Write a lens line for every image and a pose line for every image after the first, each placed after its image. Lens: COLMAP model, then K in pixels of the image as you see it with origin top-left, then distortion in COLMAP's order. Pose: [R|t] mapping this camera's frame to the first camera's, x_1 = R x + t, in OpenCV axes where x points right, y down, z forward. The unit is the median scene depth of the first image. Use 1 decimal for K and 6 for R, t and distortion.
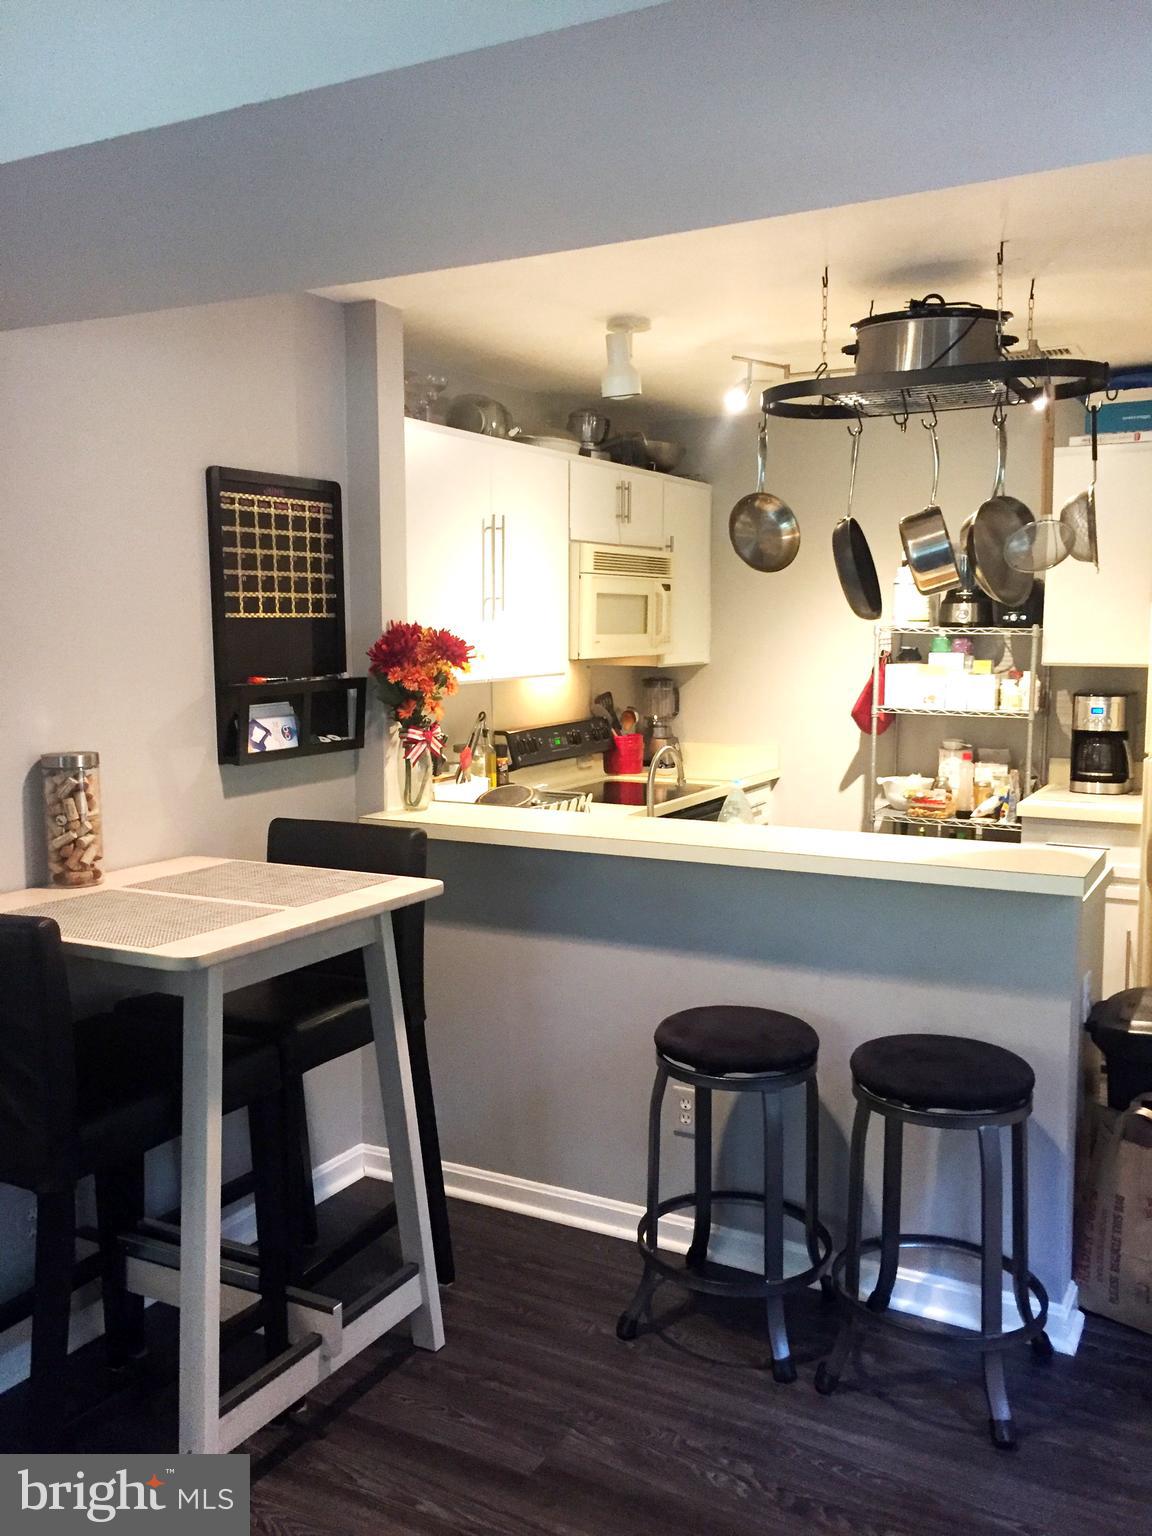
lens RADIAL K [[1278.7, 0, 576.0], [0, 1278.7, 768.0], [0, 0, 1]] dist [-0.003316, -0.002489]
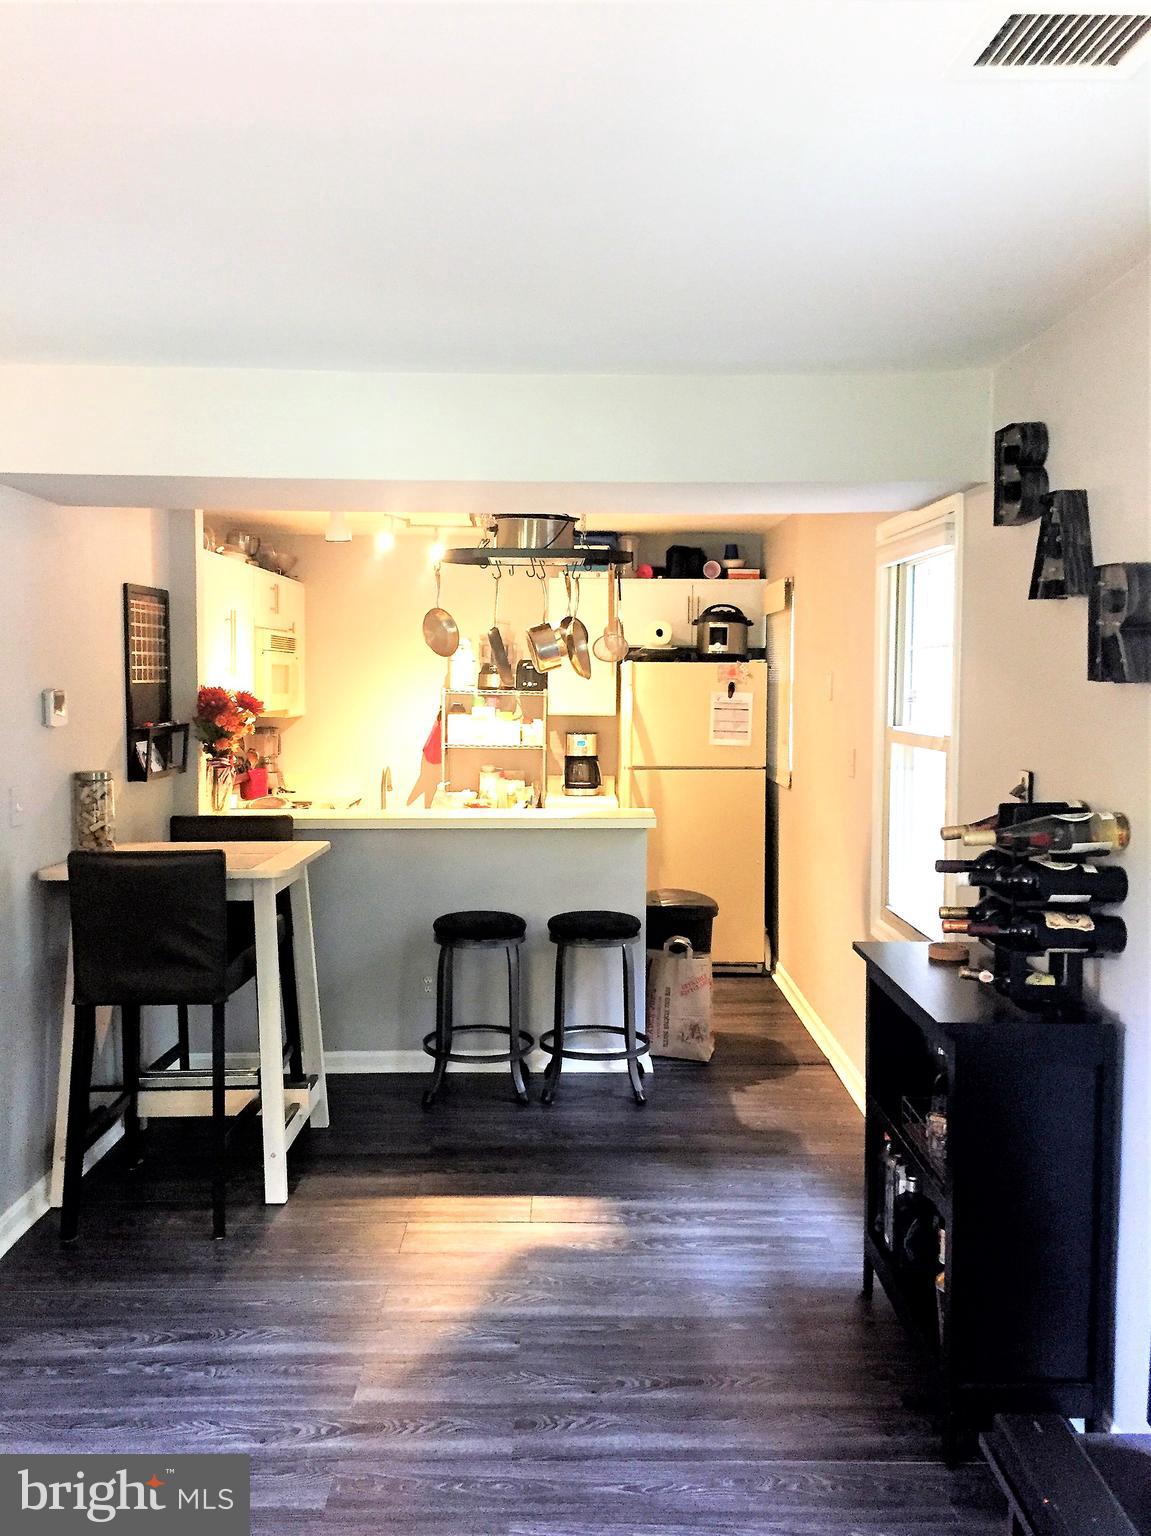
lens RADIAL K [[1298.0, 0, 575.5], [0, 1298.0, 768.0], [0, 0, 1]] dist [0.053712, -0.000660]
pose [[0.867910, -0.025321, 0.496075, -0.433619], [0.047188, 0.998386, -0.031599, 0.040016], [-0.494475, 0.050834, 0.867704, -0.426608]]
